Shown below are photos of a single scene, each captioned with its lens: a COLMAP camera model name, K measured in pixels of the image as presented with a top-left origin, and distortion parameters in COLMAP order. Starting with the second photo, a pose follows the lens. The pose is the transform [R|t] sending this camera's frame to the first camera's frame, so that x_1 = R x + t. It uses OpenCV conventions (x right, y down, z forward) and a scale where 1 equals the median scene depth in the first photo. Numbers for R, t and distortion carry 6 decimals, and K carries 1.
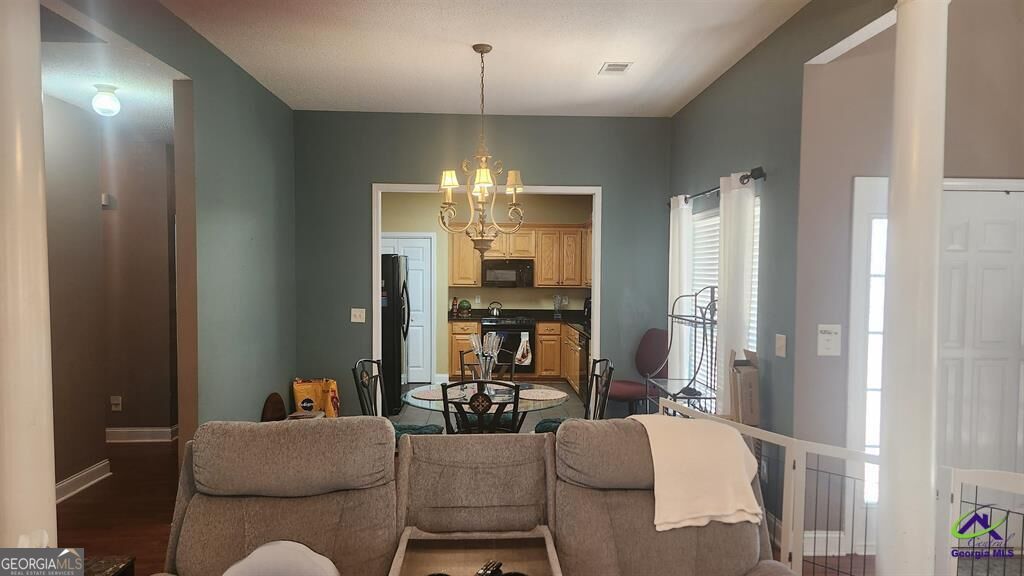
lens RADIAL K [[678.0, 0, 544.1], [0, 678.0, 291.2], [0, 0, 1]] dist [-0.013403, -0.004908]
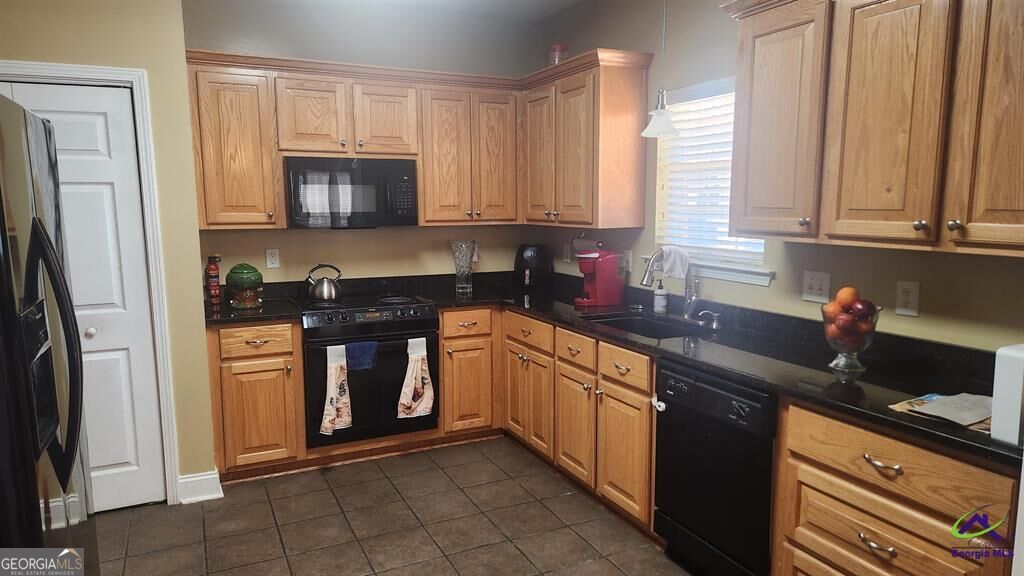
lens RADIAL K [[678.0, 0, 544.1], [0, 678.0, 291.2], [0, 0, 1]] dist [-0.013403, -0.004908]
pose [[0.915189, -0.060486, 0.398461, -0.116603], [0.018173, 0.993862, 0.109126, -0.010244], [-0.402615, -0.092629, 0.910670, 0.591004]]
